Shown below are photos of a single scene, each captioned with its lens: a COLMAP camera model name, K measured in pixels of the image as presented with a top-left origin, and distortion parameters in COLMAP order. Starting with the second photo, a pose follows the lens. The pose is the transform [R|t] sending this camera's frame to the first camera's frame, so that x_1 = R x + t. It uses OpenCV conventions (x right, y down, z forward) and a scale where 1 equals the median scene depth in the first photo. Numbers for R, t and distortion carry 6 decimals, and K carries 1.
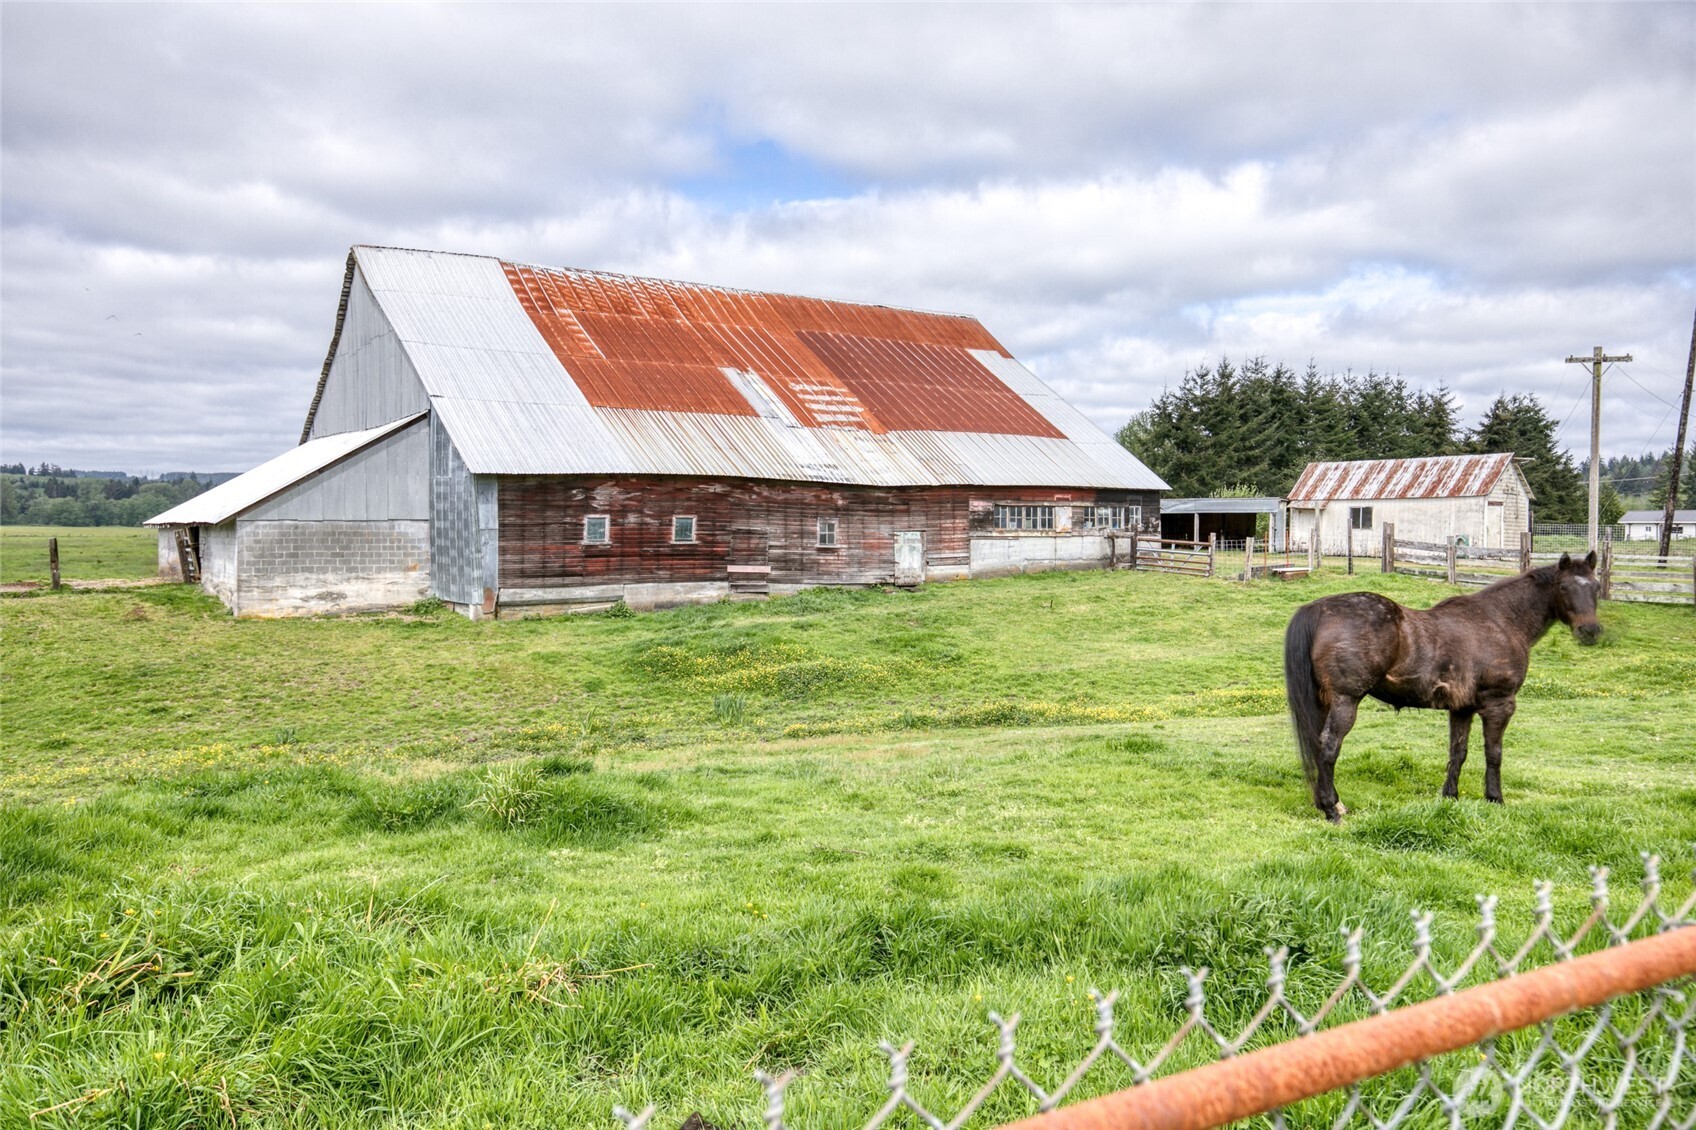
lens RADIAL K [[1365.0, 0, 848.0], [0, 1365.0, 565.0], [0, 0, 1]] dist [0.025239, 0.001812]
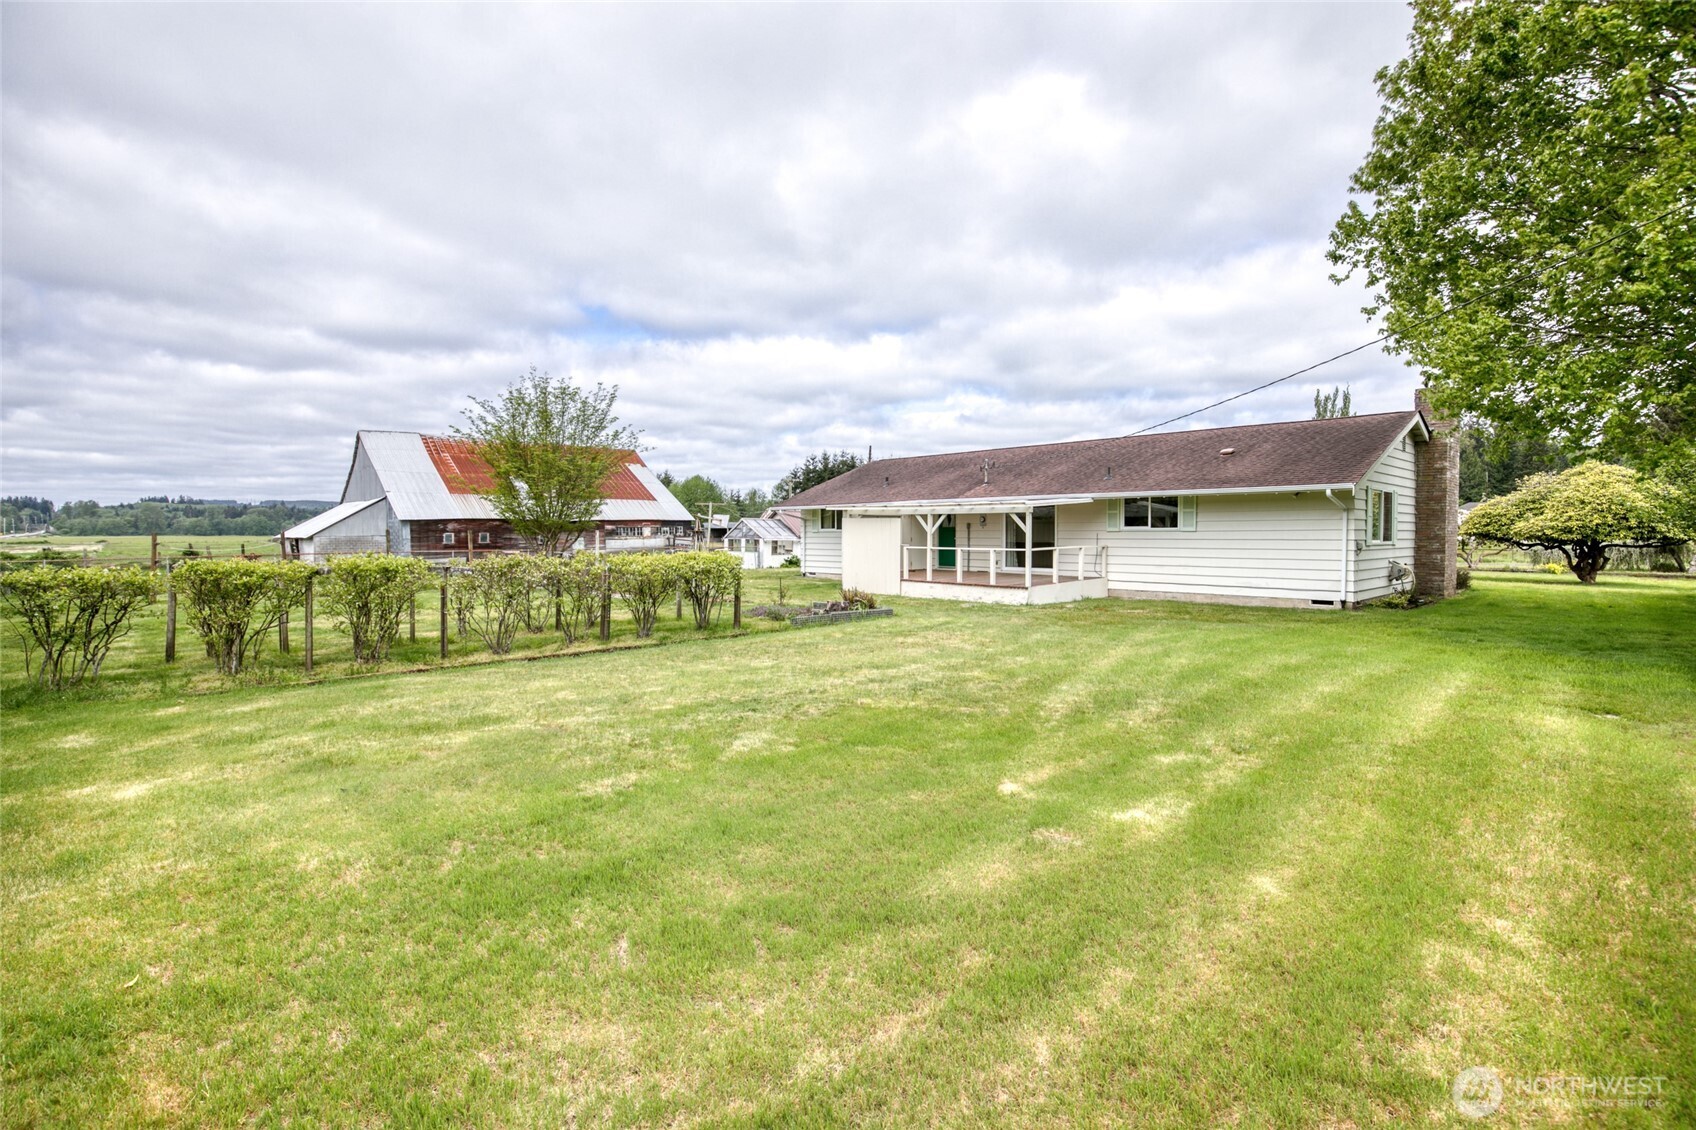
lens RADIAL K [[797.2, 0, 850.4], [0, 797.2, 567.9], [0, 0, 1]] dist [-0.025355, 0.001833]
pose [[0.983924, -0.016897, 0.177789, 0.296623], [0.013372, 0.999690, 0.021011, 0.010647], [-0.178089, -0.018296, 0.983844, -0.665429]]
